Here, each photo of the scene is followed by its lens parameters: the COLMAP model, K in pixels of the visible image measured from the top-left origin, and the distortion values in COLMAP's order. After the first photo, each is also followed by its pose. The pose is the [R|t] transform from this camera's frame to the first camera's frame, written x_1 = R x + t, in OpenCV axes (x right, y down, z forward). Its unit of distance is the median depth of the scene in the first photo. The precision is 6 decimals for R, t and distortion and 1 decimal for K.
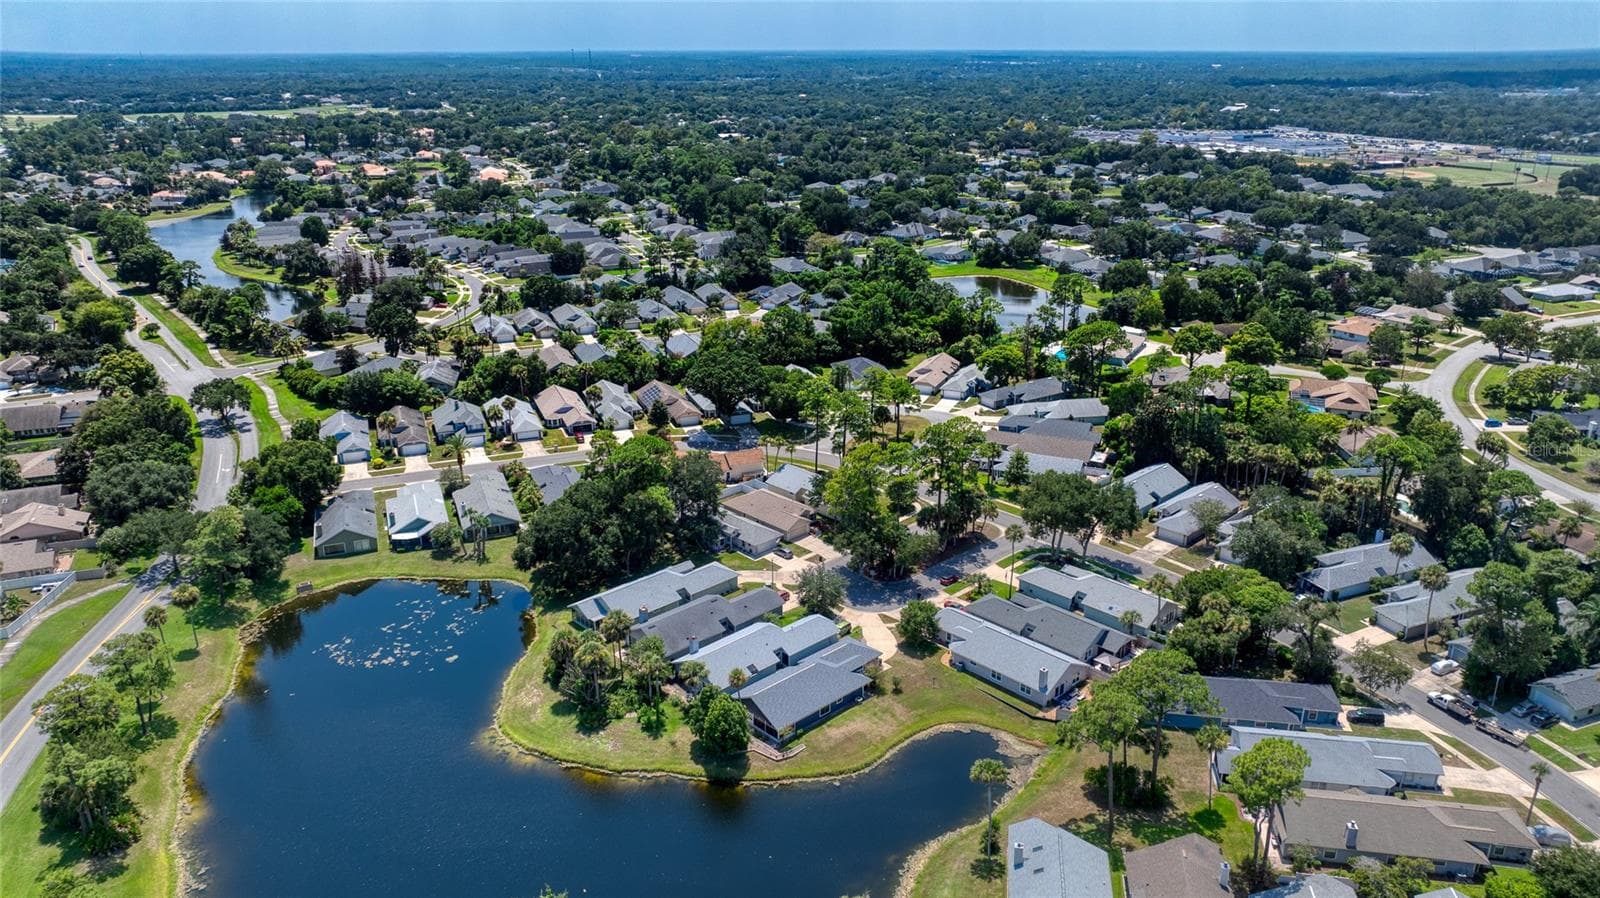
lens RADIAL K [[1124.4, 0, 800.0], [0, 1124.4, 449.0], [0, 0, 1]] dist [-0.019773, 0.008012]
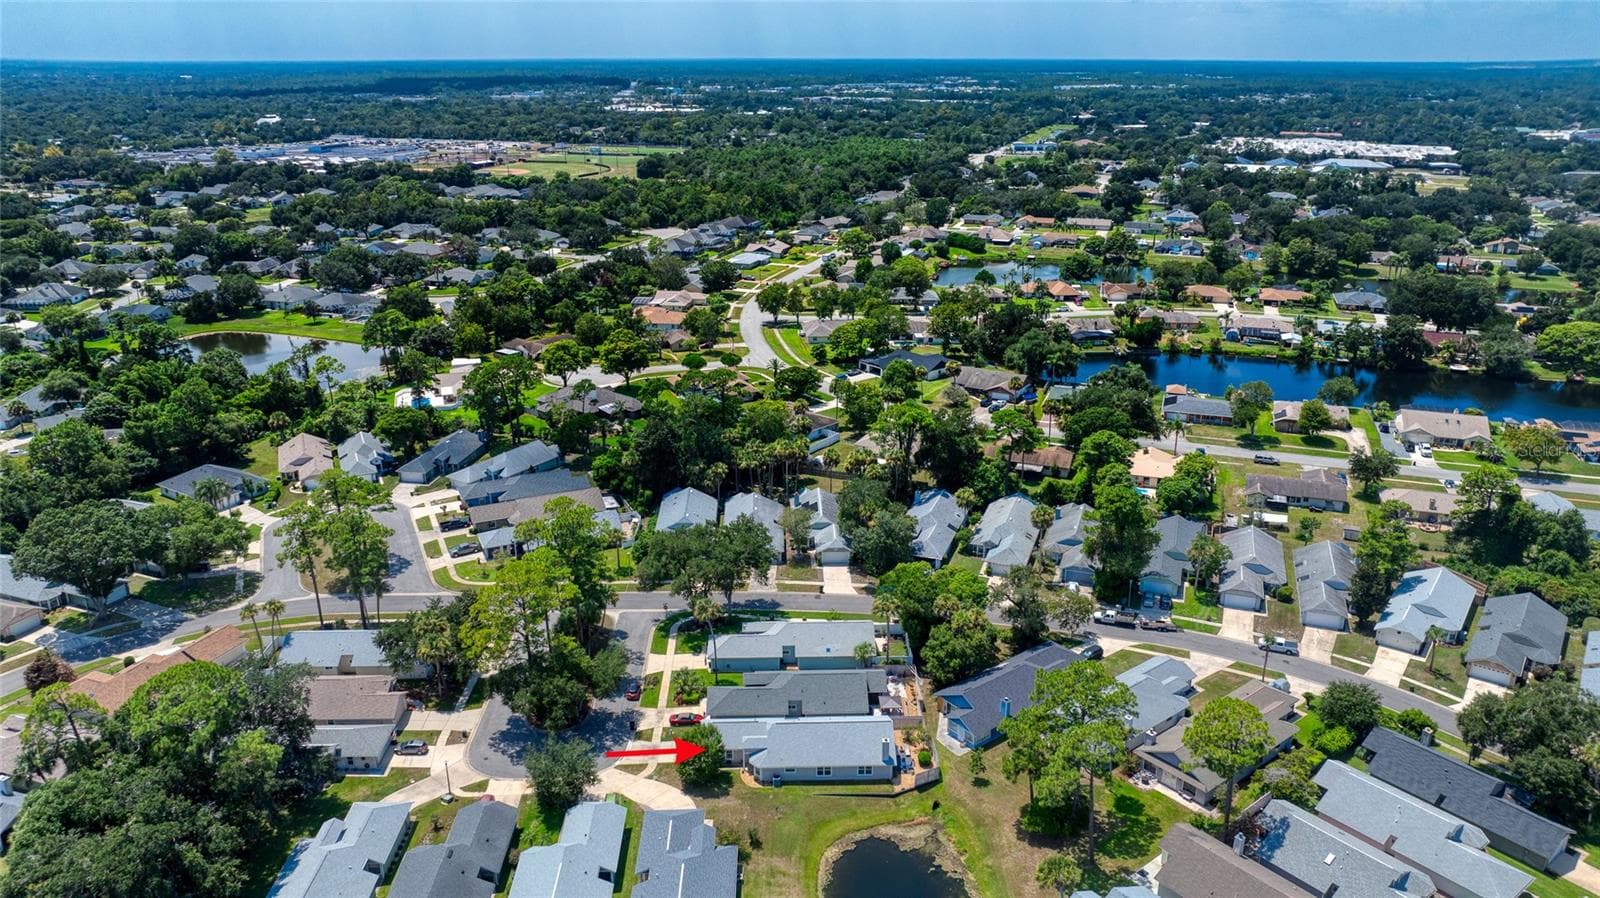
lens RADIAL K [[1124.4, 0, 800.0], [0, 1124.4, 449.0], [0, 0, 1]] dist [-0.019773, 0.008012]
pose [[0.672785, -0.246053, 0.697724, -0.269666], [0.251152, 0.963031, 0.097439, -0.089406], [-0.695904, 0.109679, 0.709709, 0.265298]]
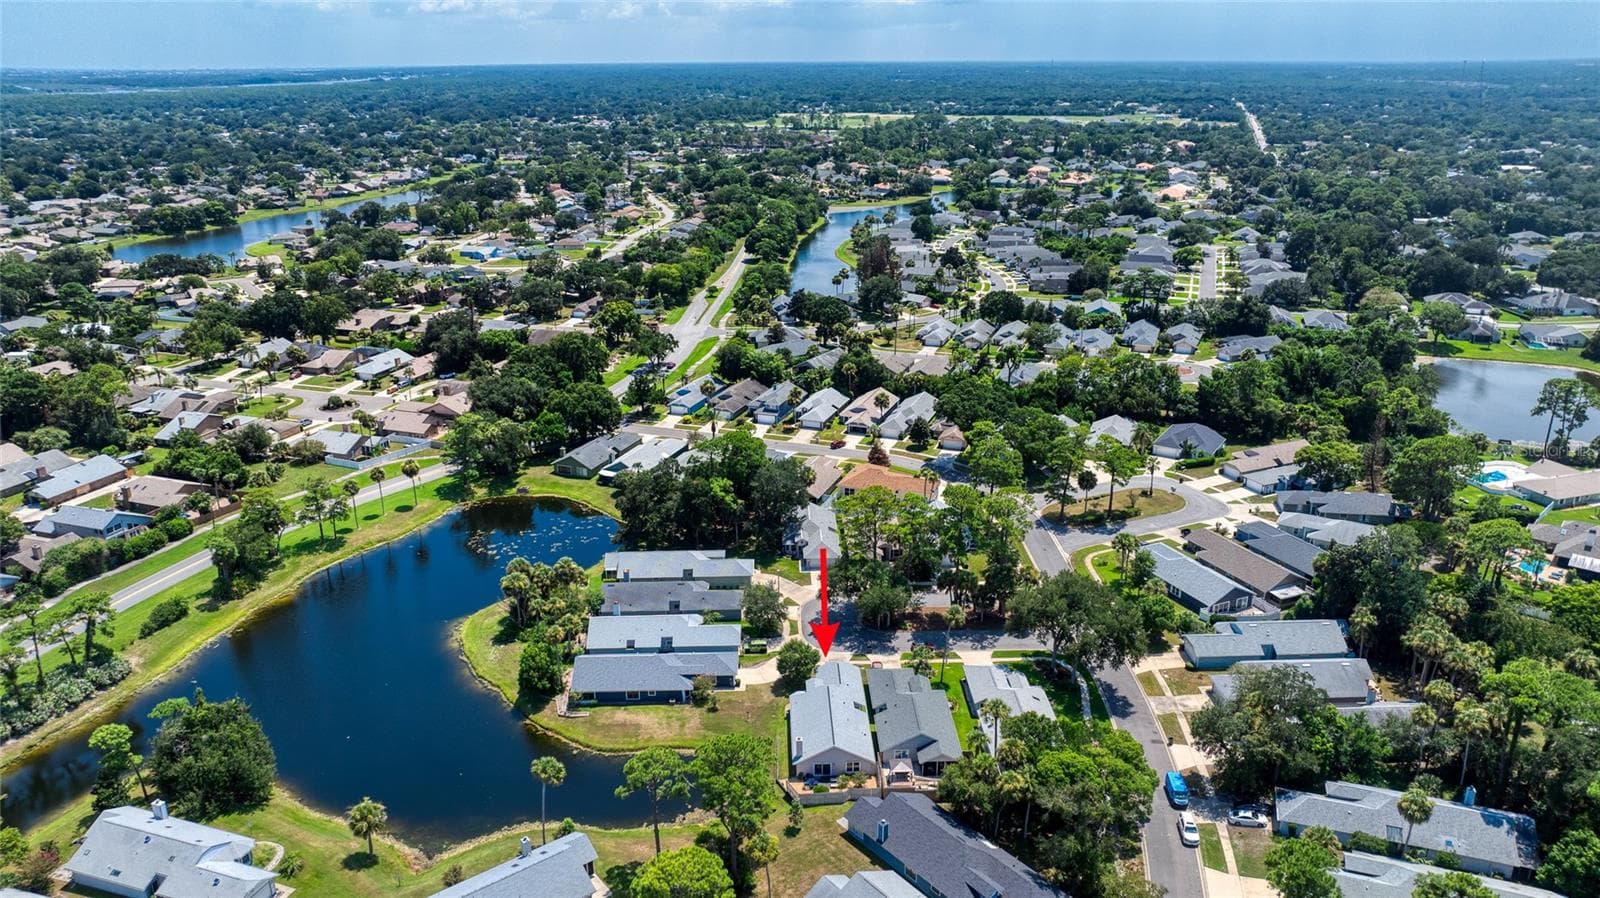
lens RADIAL K [[1124.4, 0, 800.0], [0, 1124.4, 449.0], [0, 0, 1]] dist [-0.019773, 0.008012]
pose [[0.747356, 0.218892, -0.627332, 0.520641], [-0.223141, 0.972024, 0.073330, -0.077913], [0.625834, 0.085180, 0.775291, 0.157662]]
